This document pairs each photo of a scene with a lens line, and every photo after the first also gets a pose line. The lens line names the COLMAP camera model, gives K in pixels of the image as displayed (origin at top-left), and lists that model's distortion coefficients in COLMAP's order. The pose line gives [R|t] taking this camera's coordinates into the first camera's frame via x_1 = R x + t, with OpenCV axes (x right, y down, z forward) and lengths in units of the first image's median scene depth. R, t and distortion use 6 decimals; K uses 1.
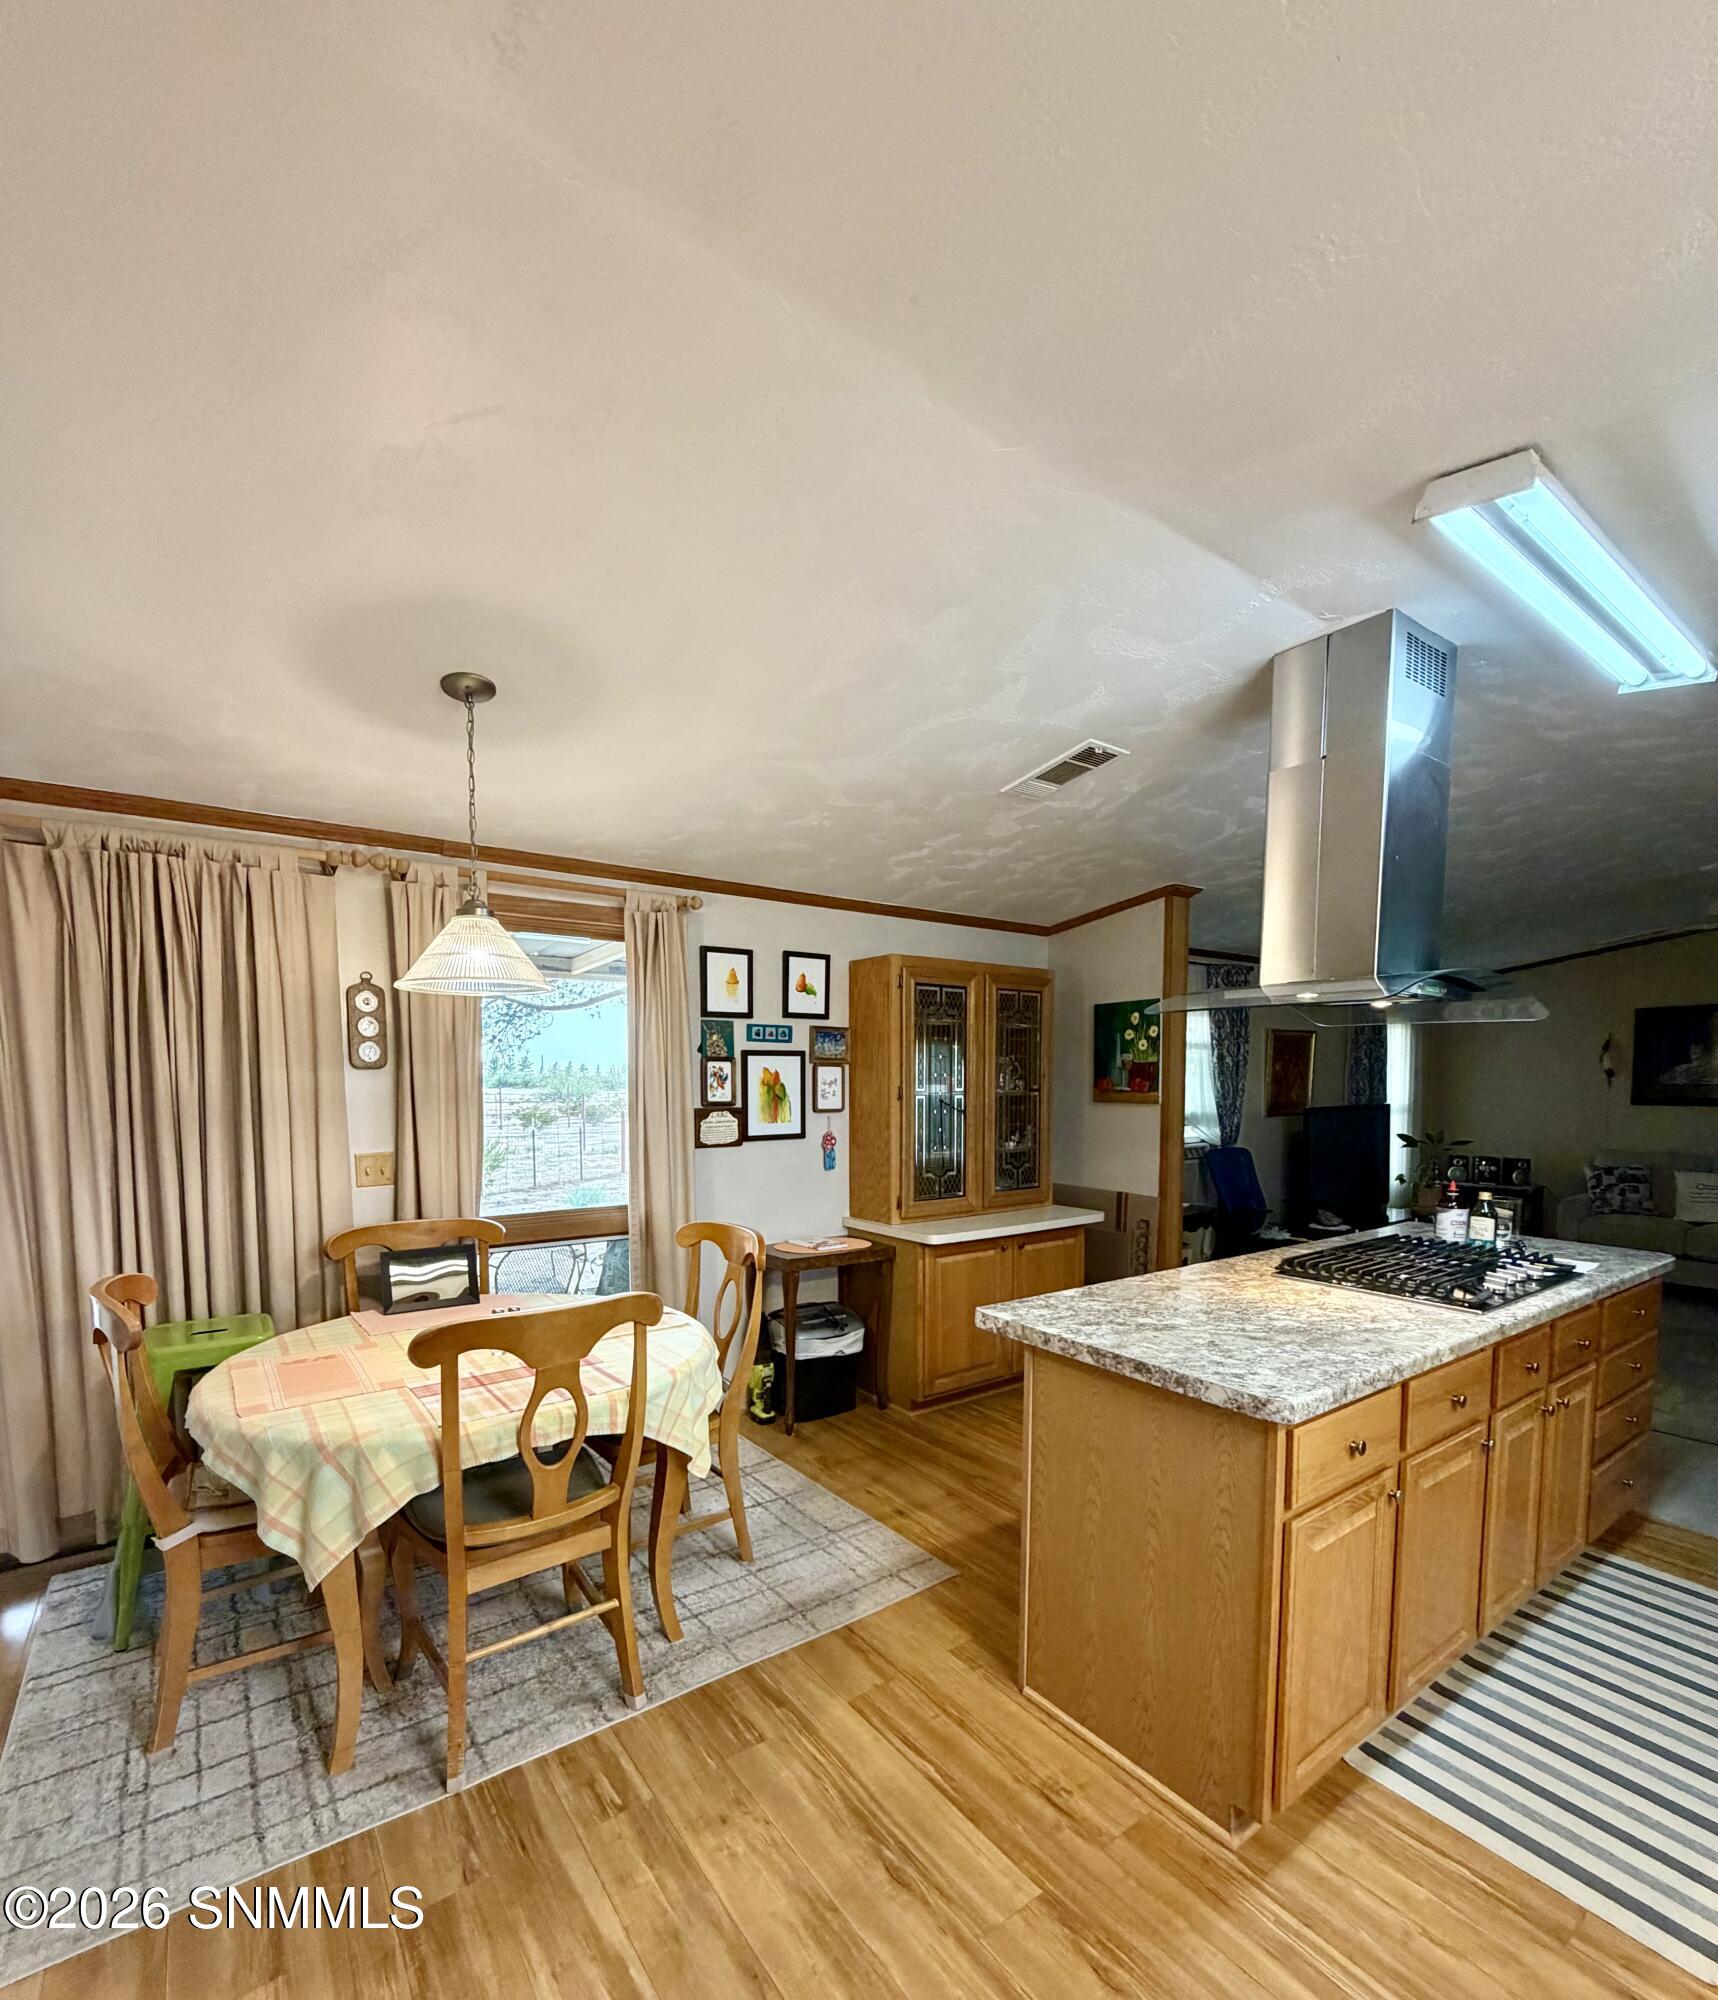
lens RADIAL K [[900.2, 0, 859.4], [0, 900.2, 1141.6], [0, 0, 1]] dist [-0.001389, -0.000240]
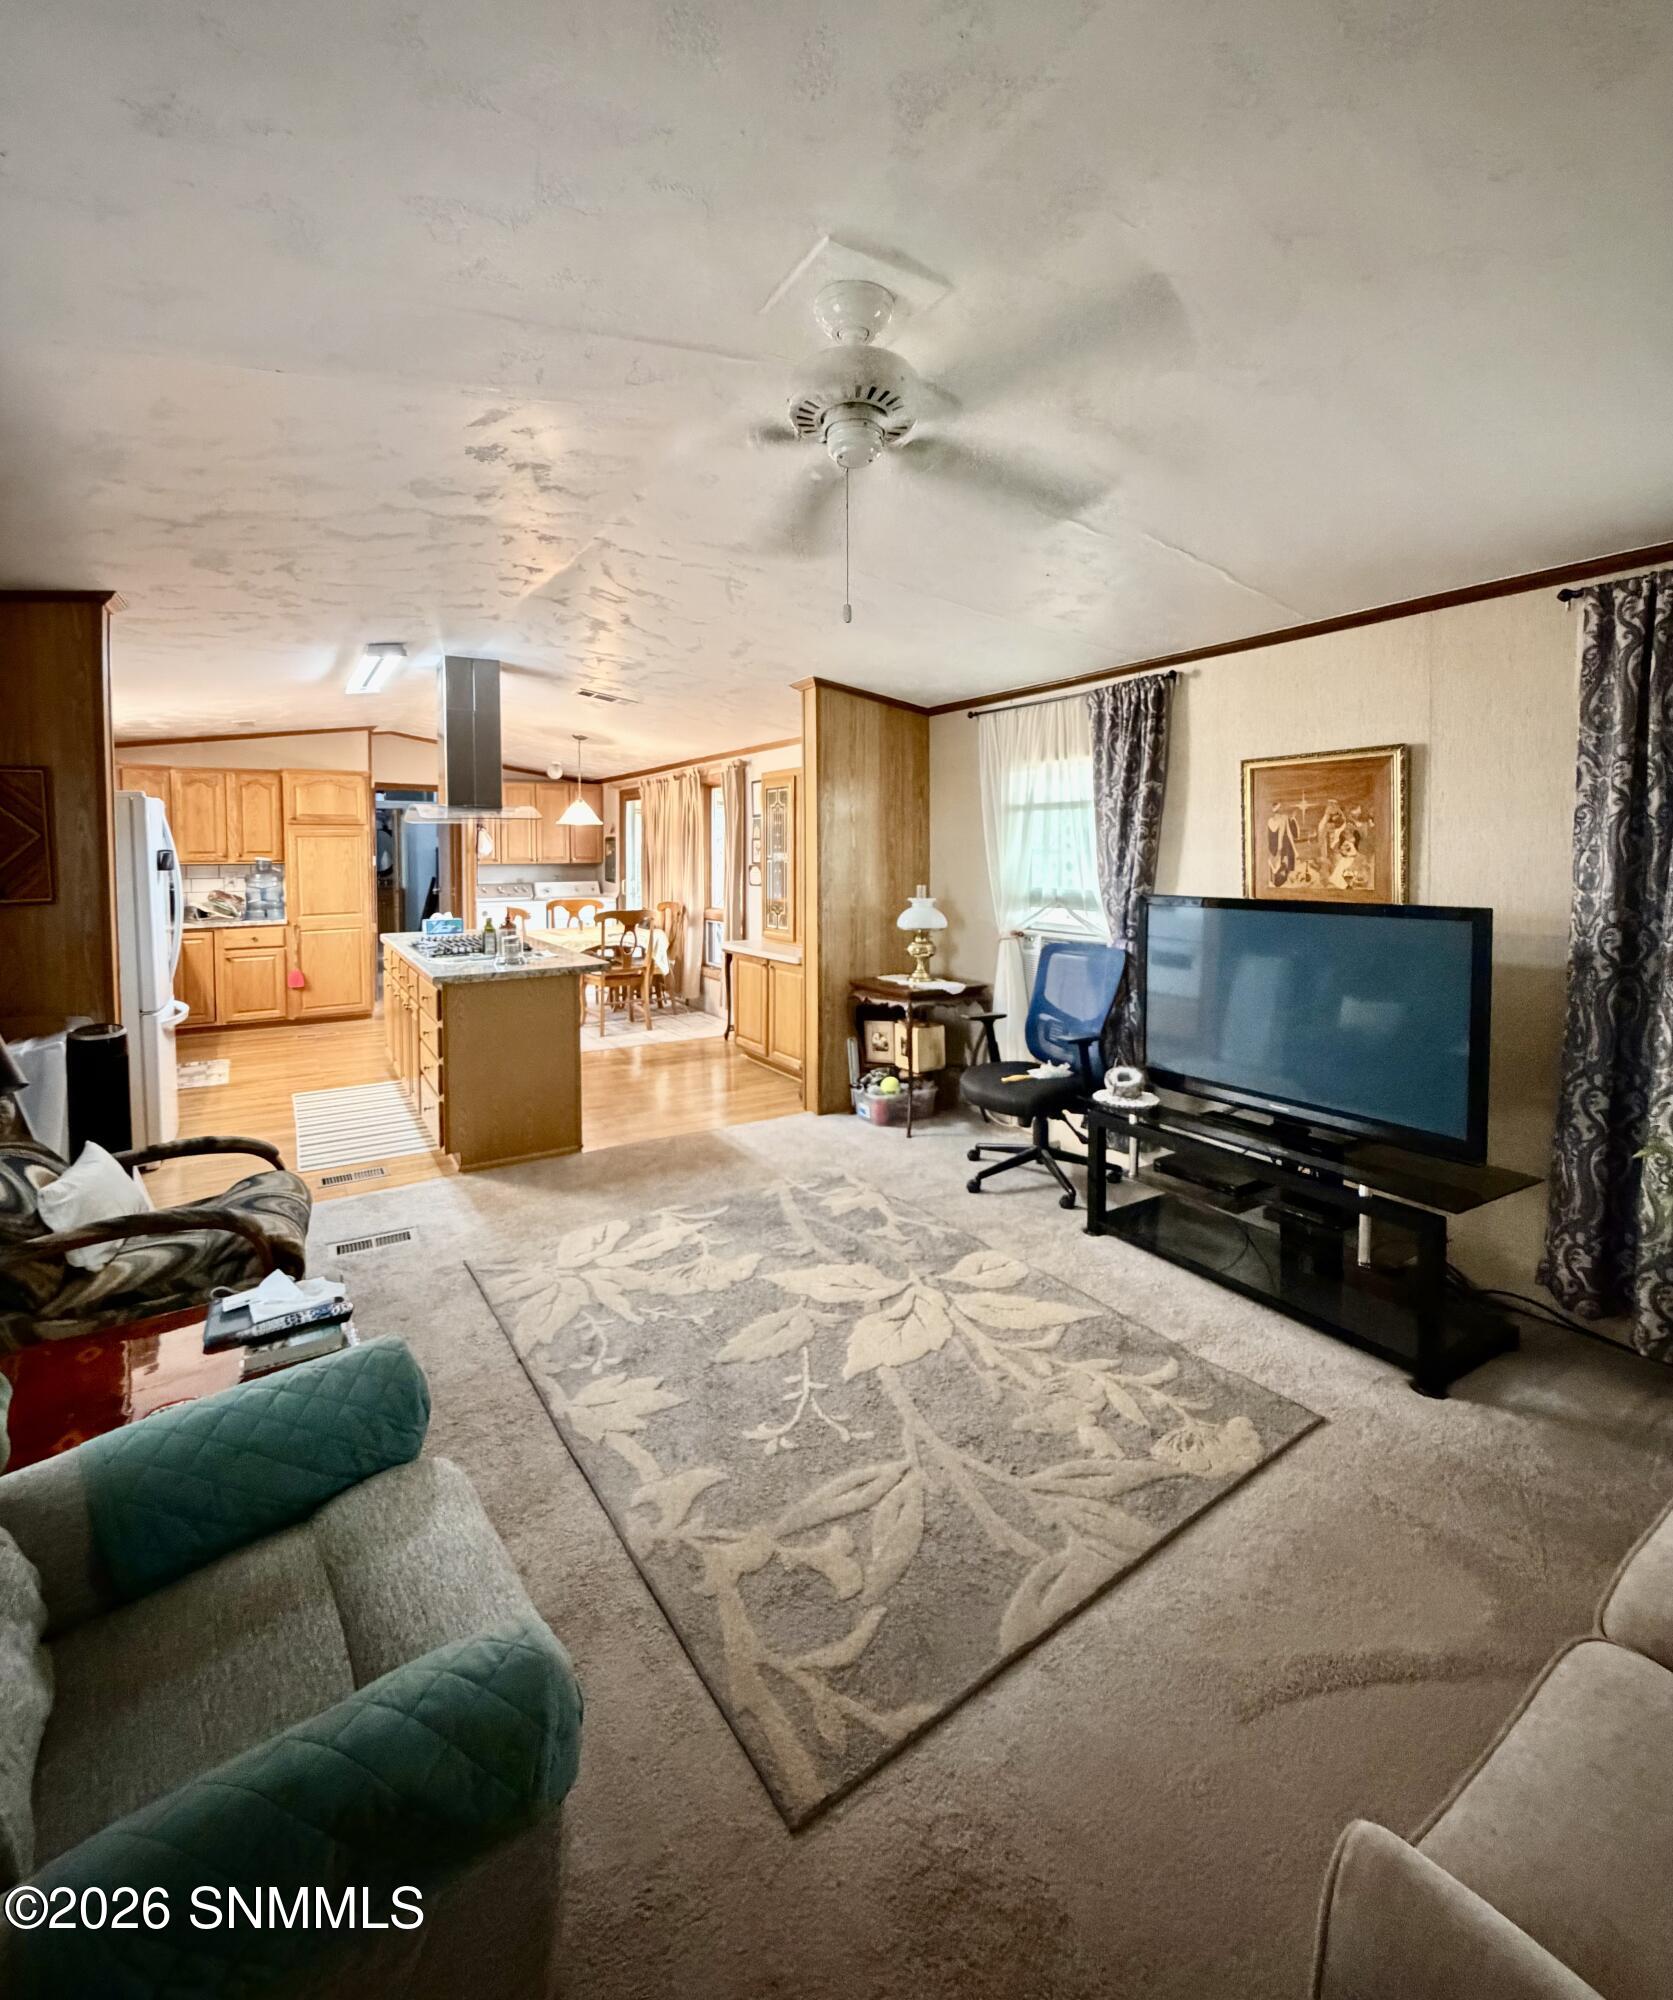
lens RADIAL K [[893.6, 0, 839.8], [0, 893.6, 874.3], [0, 0, 1]] dist [0.000260, -0.000105]
pose [[-0.053809, 0.026457, -0.998201, 1.884204], [-0.069050, 0.997157, 0.030152, -0.094452], [0.996161, 0.070548, -0.051829, 1.415678]]
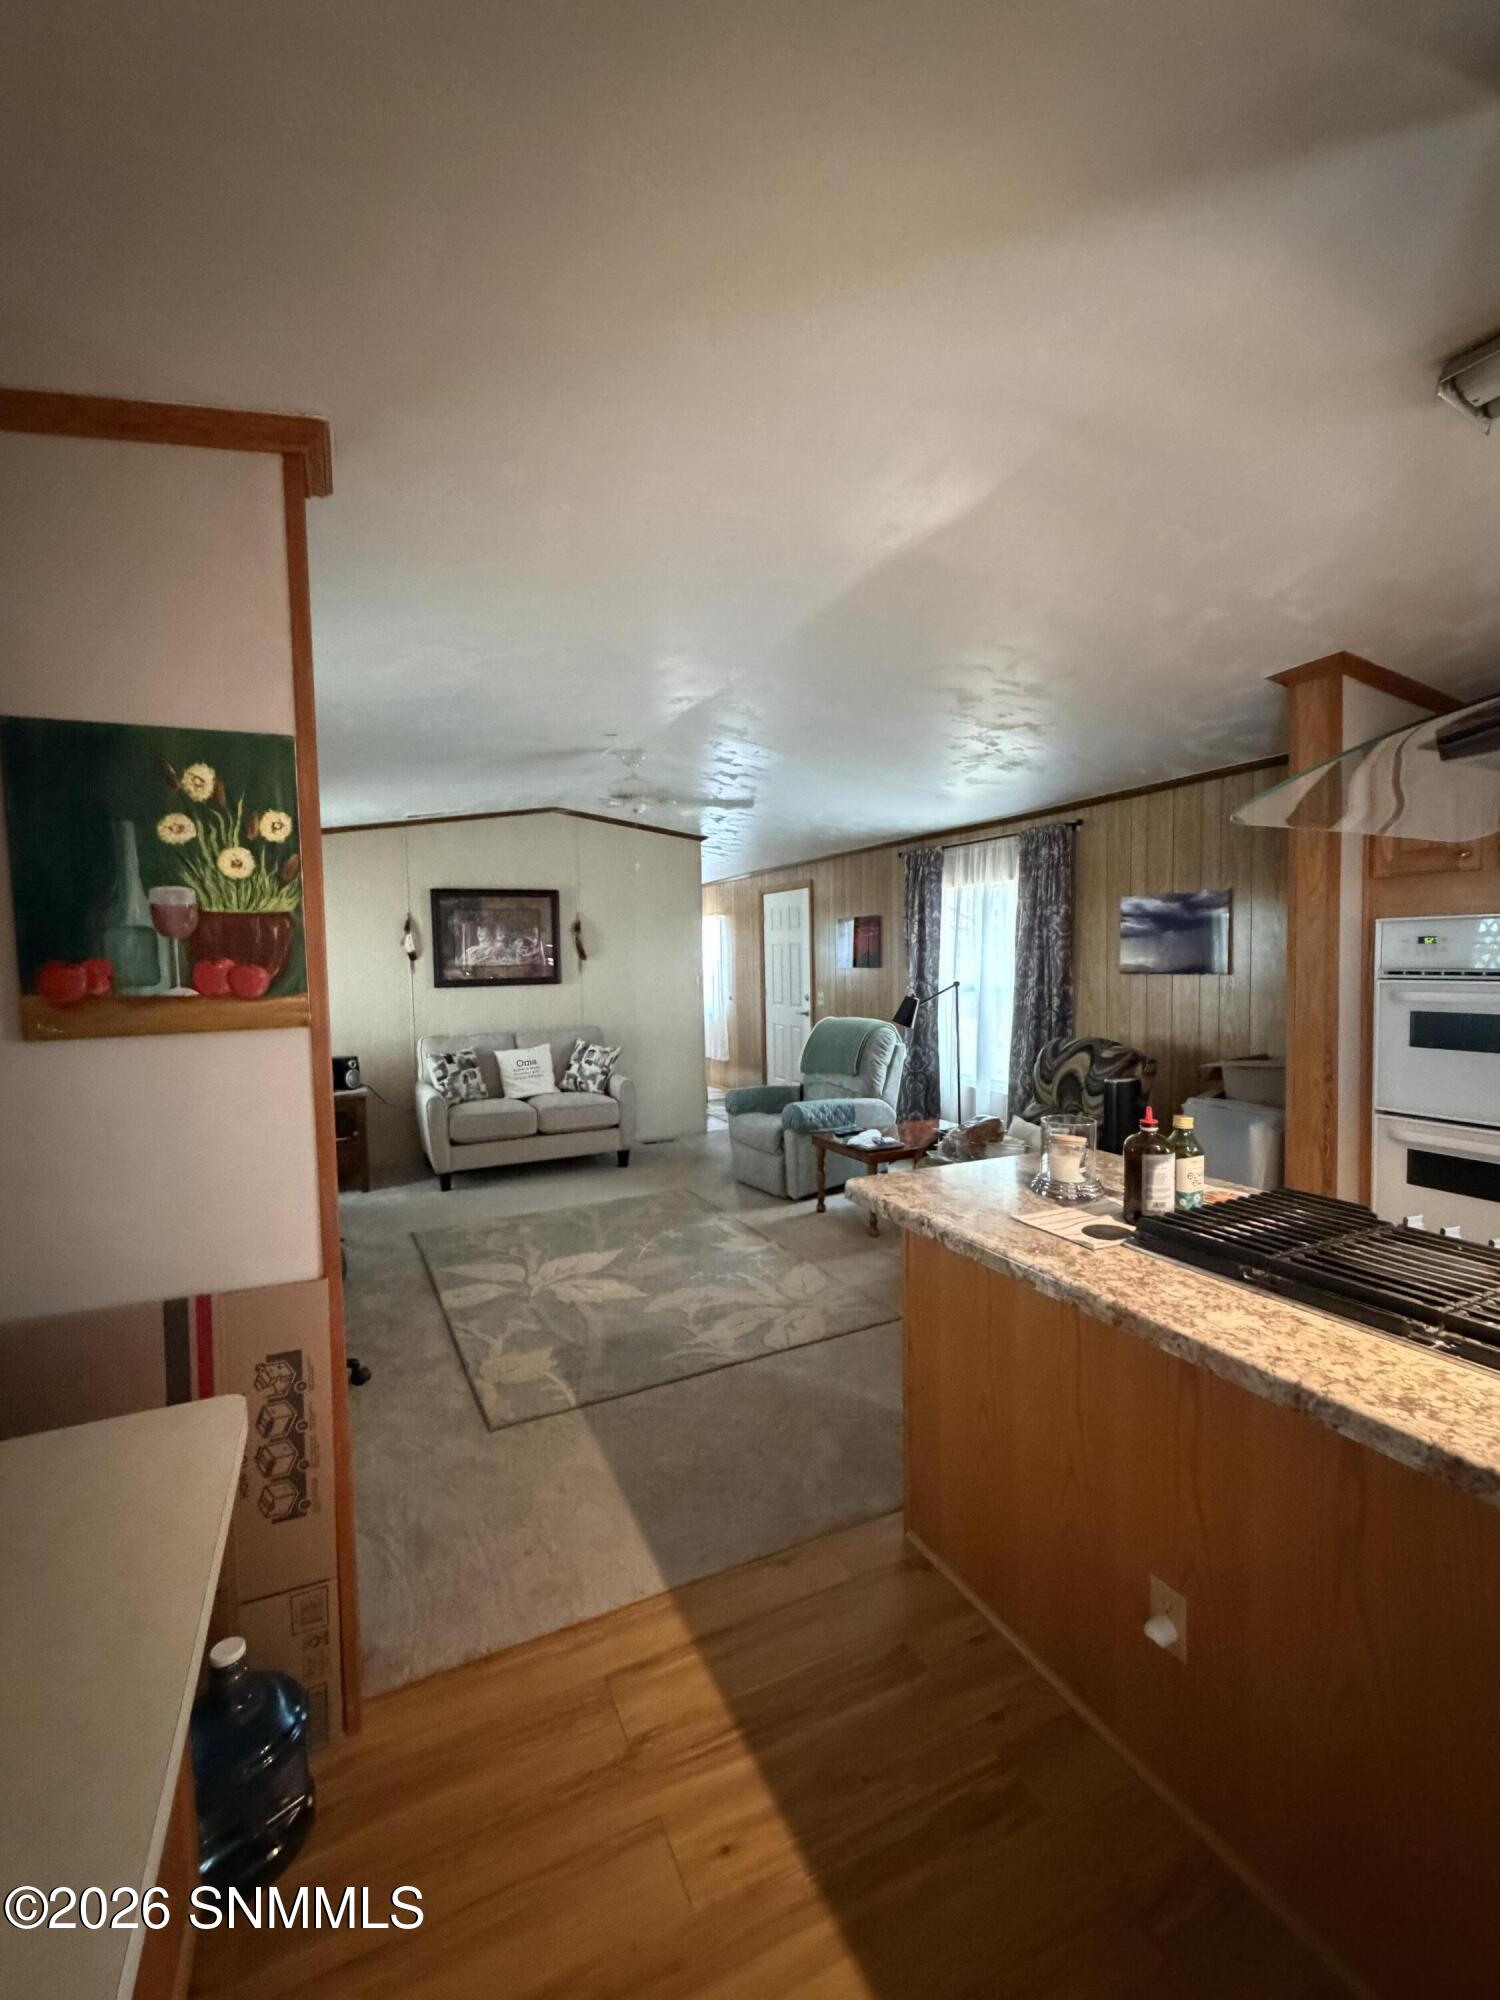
lens RADIAL K [[852.5, 0, 748.5], [0, 852.5, 999.9], [0, 0, 1]] dist [-0.000816, 0.000283]
pose [[0.179848, -0.054574, 0.982179, 0.033132], [0.089388, 0.995236, 0.038932, -0.065629], [-0.979625, 0.080793, 0.183869, 0.978328]]
